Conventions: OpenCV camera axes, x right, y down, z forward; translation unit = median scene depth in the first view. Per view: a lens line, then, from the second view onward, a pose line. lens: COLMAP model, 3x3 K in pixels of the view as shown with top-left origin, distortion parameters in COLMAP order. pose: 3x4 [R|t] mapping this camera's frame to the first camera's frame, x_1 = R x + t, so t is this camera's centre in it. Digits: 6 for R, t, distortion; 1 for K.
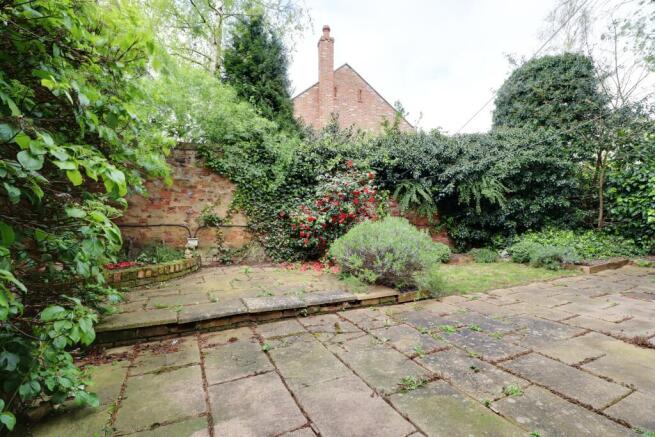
lens RADIAL K [[302.4, 0, 327.1], [0, 302.4, 213.3], [0, 0, 1]] dist [-0.012314, -0.005737]
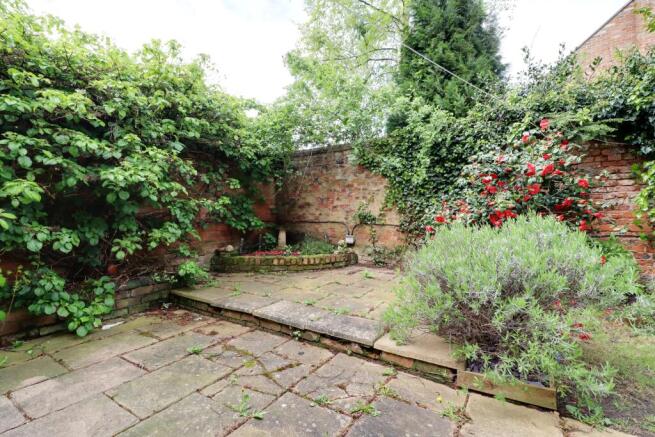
lens RADIAL K [[302.4, 0, 339.1], [0, 302.4, 215.1], [0, 0, 1]] dist [-0.012314, -0.005737]
pose [[0.542648, 0.004099, -0.839950, 0.314509], [0.005866, 0.999945, 0.008669, 0.003312], [0.839940, -0.009631, 0.542594, 0.323172]]
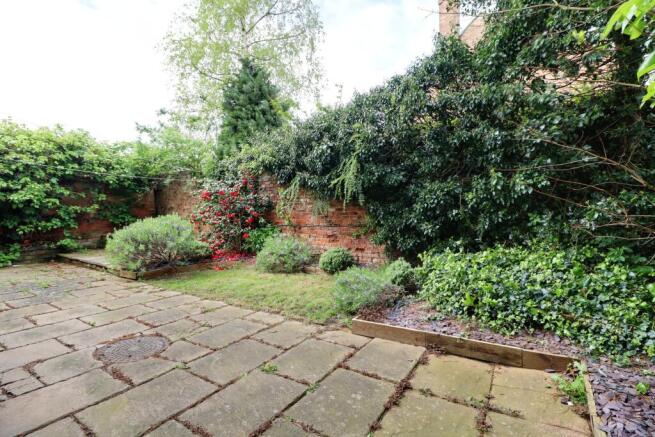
lens RADIAL K [[302.4, 0, 329.1], [0, 302.4, 214.6], [0, 0, 1]] dist [-0.012314, -0.005737]
pose [[0.535765, 0.001012, -0.844366, 1.015446], [0.005506, 0.999974, 0.004692, 0.006323], [0.844349, -0.007163, 0.535746, 0.584283]]
